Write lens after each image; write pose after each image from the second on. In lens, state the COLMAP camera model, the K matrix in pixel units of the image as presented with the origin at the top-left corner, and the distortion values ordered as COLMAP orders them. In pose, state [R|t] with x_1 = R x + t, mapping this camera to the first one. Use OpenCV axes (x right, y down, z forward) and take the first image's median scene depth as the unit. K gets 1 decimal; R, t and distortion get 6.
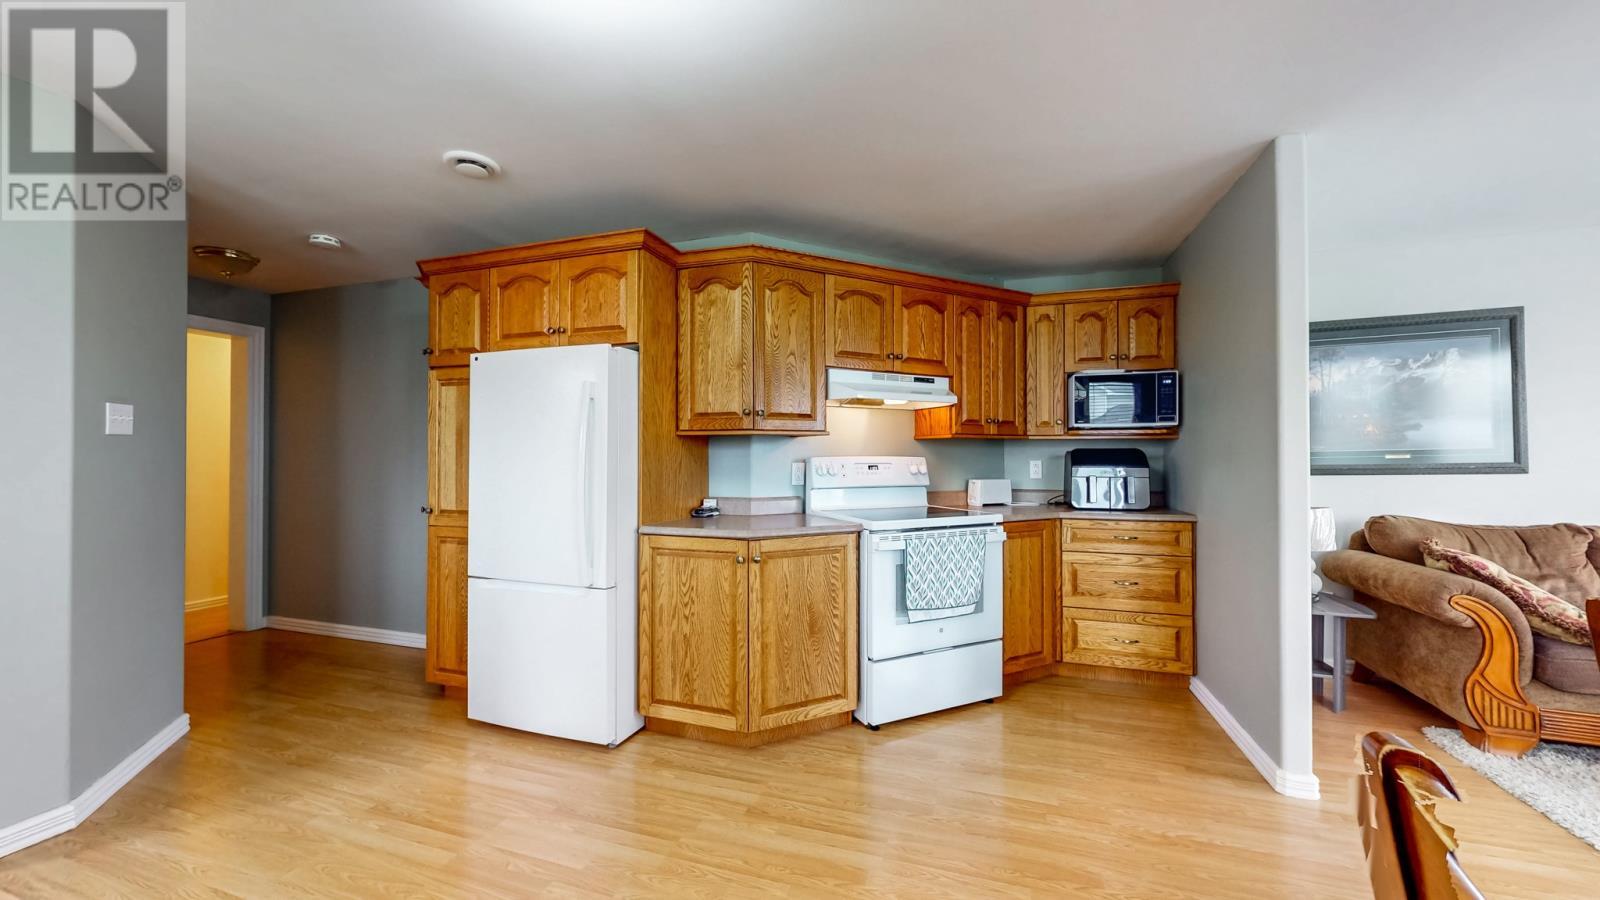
lens RADIAL K [[588.5, 0, 804.4], [0, 588.5, 450.3], [0, 0, 1]] dist [-0.002638, 0.000295]
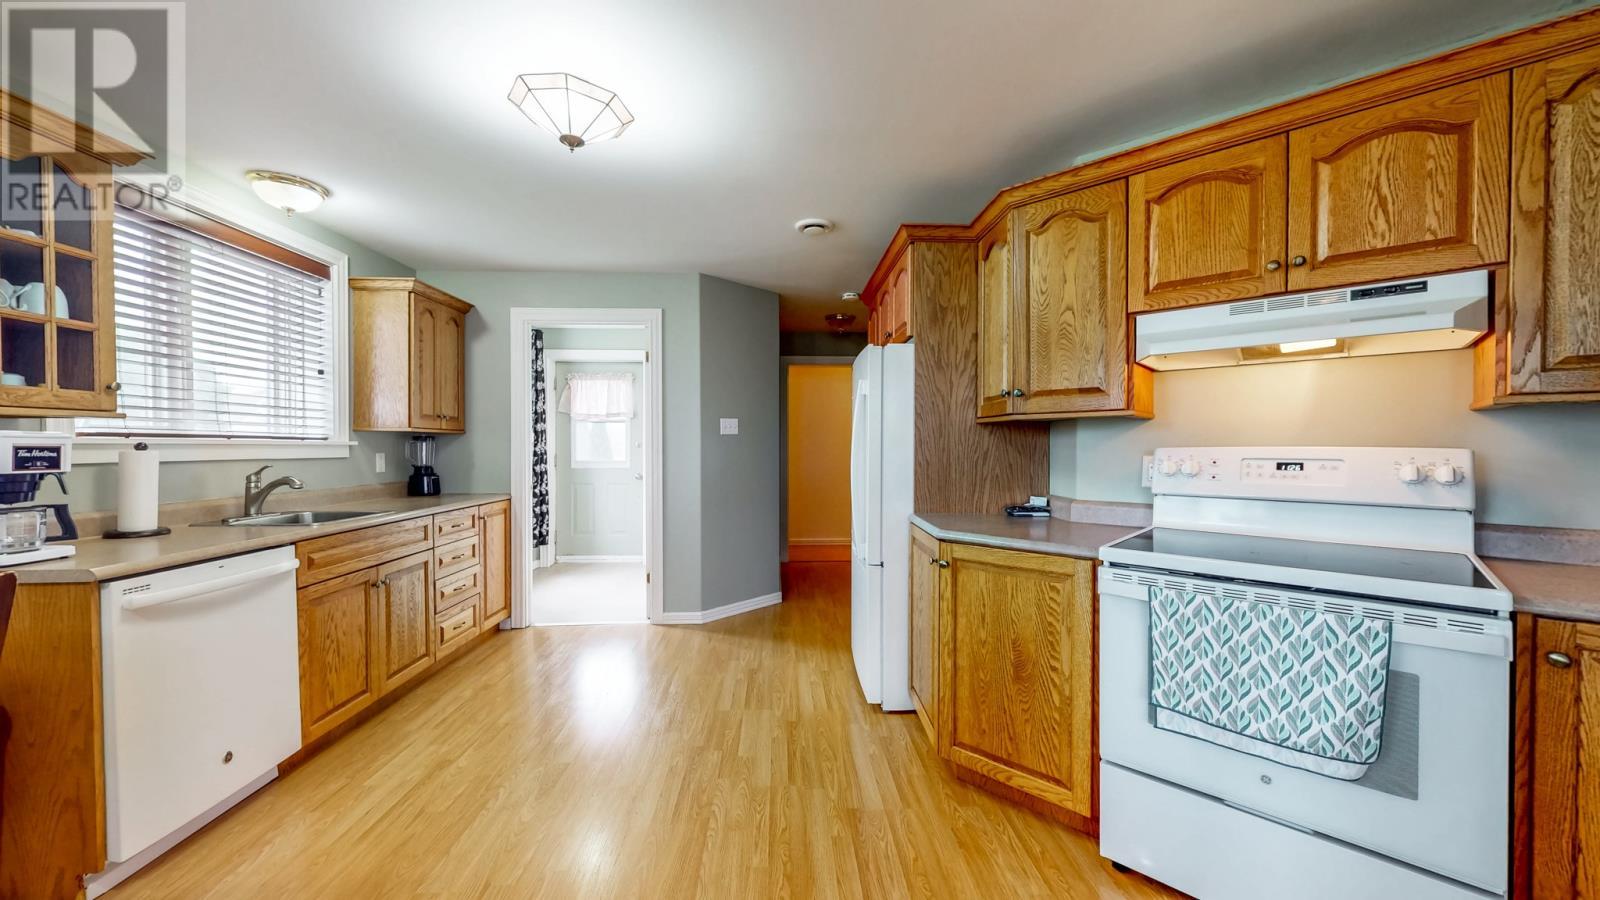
lens RADIAL K [[588.5, 0, 795.7], [0, 588.5, 447.6], [0, 0, 1]] dist [-0.002638, 0.000295]
pose [[0.337123, 0.005687, -0.941443, 0.563241], [0.011284, 0.999886, 0.010081, 0.000565], [0.941393, -0.014022, 0.337020, 0.420578]]
